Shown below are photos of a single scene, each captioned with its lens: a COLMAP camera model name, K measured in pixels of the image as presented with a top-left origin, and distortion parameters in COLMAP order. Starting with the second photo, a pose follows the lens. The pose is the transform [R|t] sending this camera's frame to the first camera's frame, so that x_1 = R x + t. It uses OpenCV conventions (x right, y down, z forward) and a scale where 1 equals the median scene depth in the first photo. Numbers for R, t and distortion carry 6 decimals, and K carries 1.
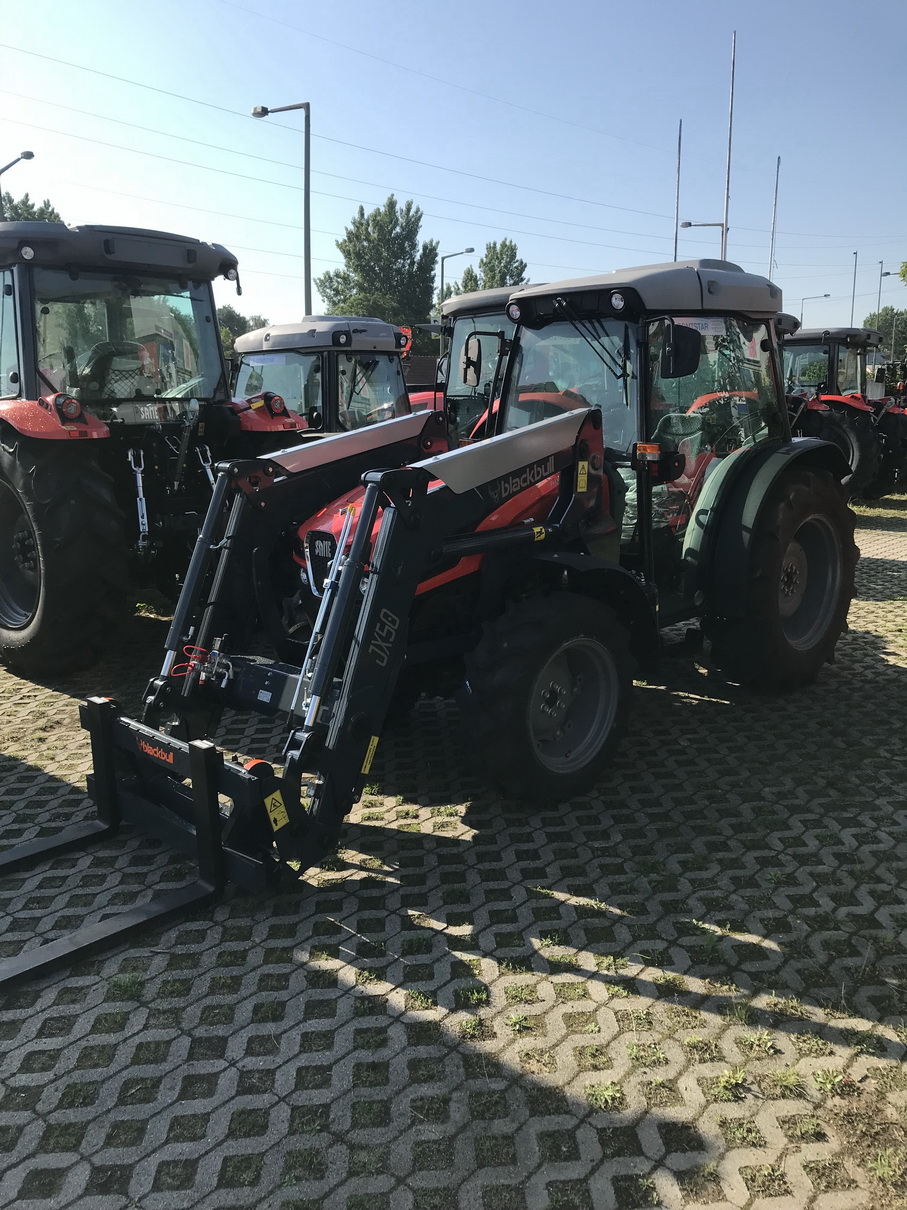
lens RADIAL K [[991.5, 0, 453.5], [0, 991.5, 605.0], [0, 0, 1]] dist [0.010118, 0.001599]
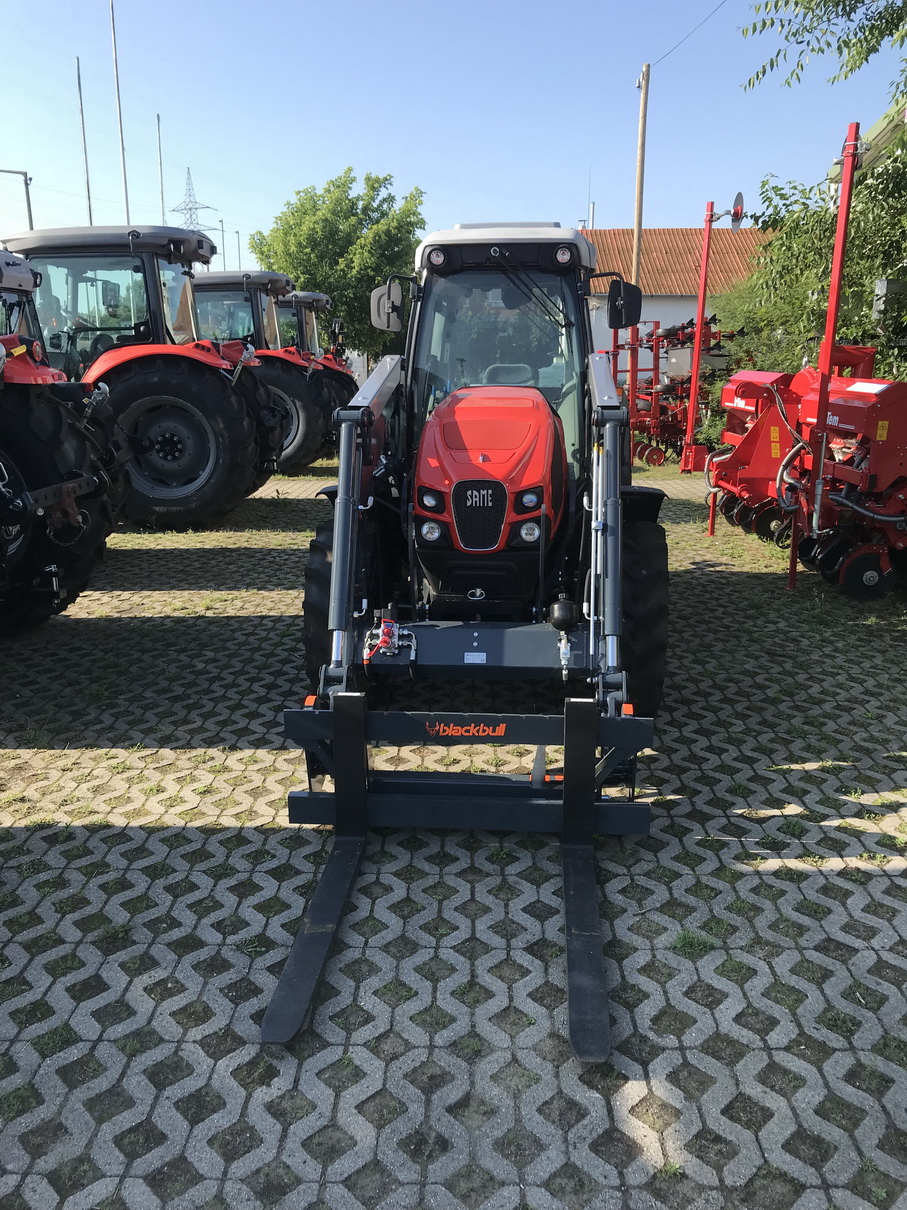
lens RADIAL K [[991.5, 0, 453.5], [0, 991.5, 605.0], [0, 0, 1]] dist [0.010118, 0.001599]
pose [[0.765624, -0.141676, 0.627493, -0.961678], [0.120660, 0.989761, 0.076248, -0.038201], [-0.631871, 0.017336, 0.774880, 0.354324]]
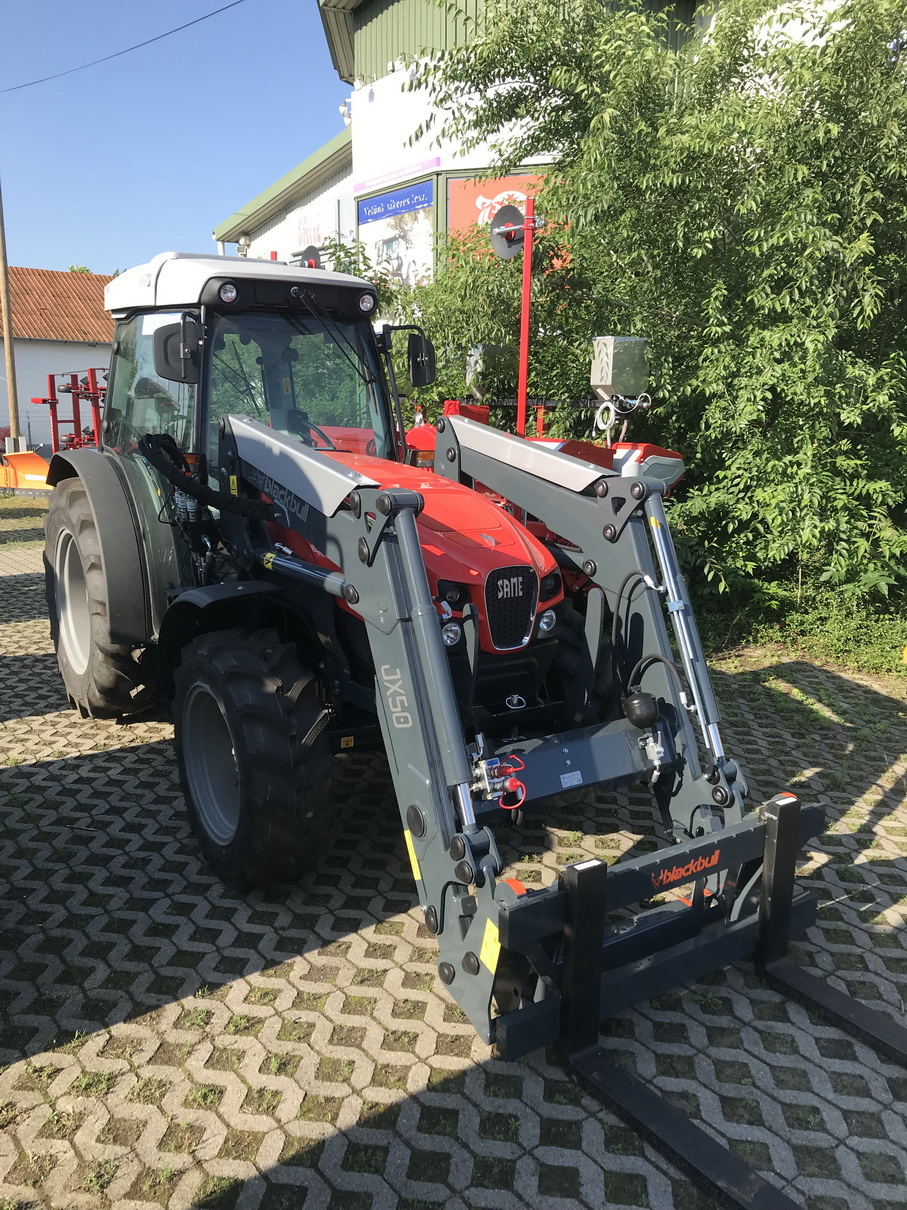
lens RADIAL K [[991.5, 0, 453.5], [0, 991.5, 605.0], [0, 0, 1]] dist [0.010118, 0.001599]
pose [[0.197122, -0.173608, 0.964885, -1.148126], [0.185676, 0.972995, 0.137135, -0.202228], [-0.962636, 0.152124, 0.224033, 1.095027]]
